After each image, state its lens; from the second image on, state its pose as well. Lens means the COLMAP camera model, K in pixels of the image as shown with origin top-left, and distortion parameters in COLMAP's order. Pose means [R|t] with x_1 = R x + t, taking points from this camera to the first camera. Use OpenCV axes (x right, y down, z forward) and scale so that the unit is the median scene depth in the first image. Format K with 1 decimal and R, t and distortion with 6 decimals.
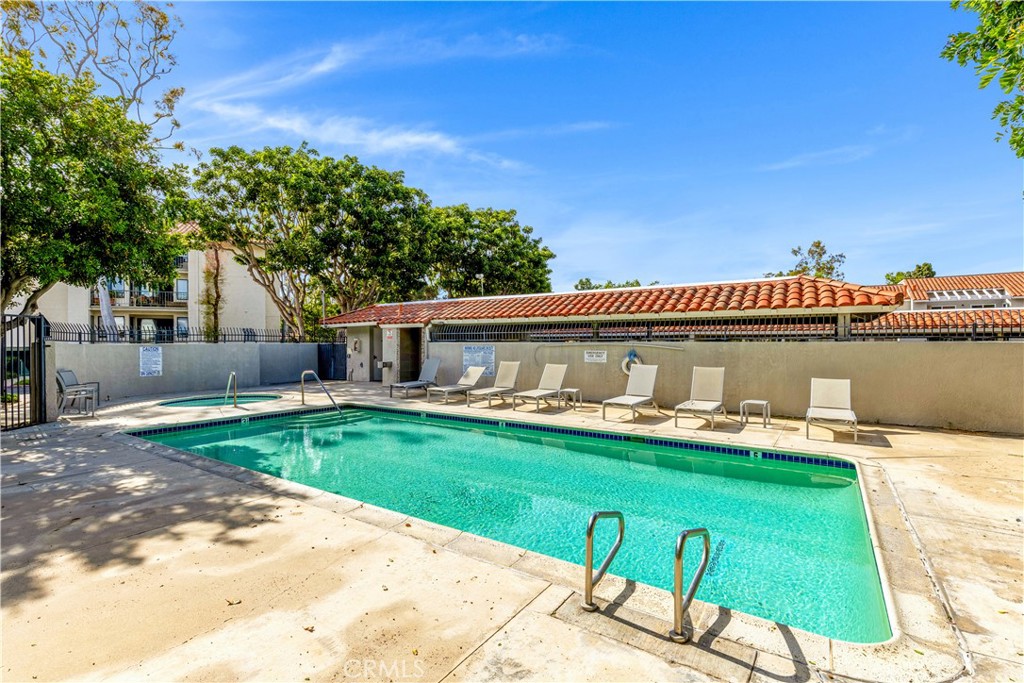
lens RADIAL K [[469.0, 0, 512.0], [0, 469.0, 341.5], [0, 0, 1]] dist [0.010146, -0.000035]
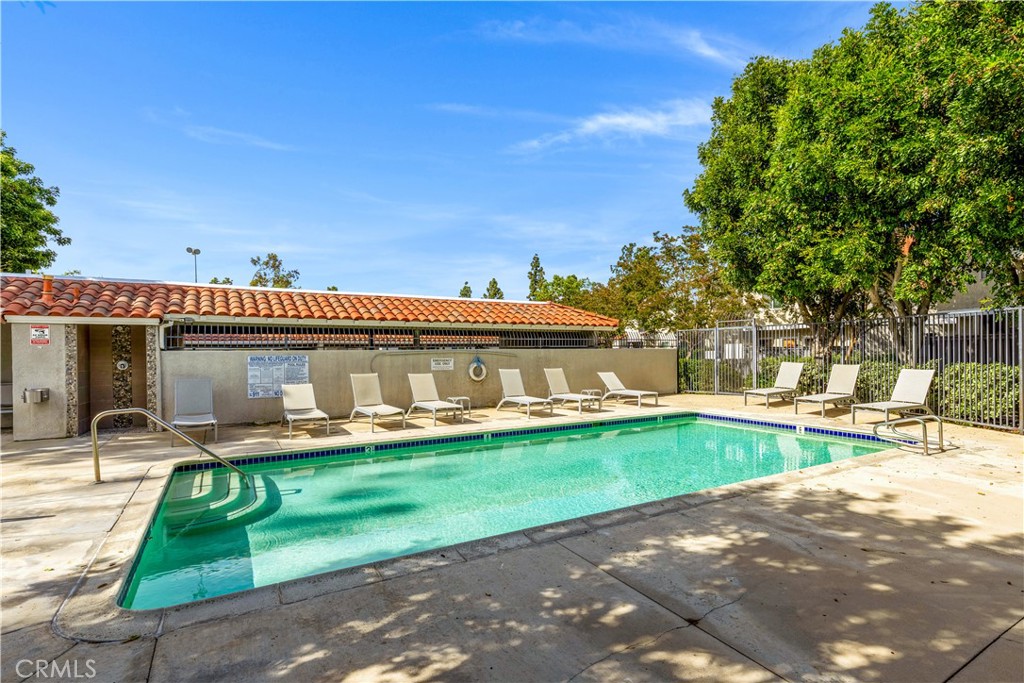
lens RADIAL K [[493.5, 0, 512.3], [0, 493.5, 351.1], [0, 0, 1]] dist [0.000099, 0.000216]
pose [[0.436066, -0.003403, 0.899908, -1.669158], [0.004948, 0.999987, 0.001384, 0.009180], [-0.899901, 0.003849, 0.436077, 0.983307]]
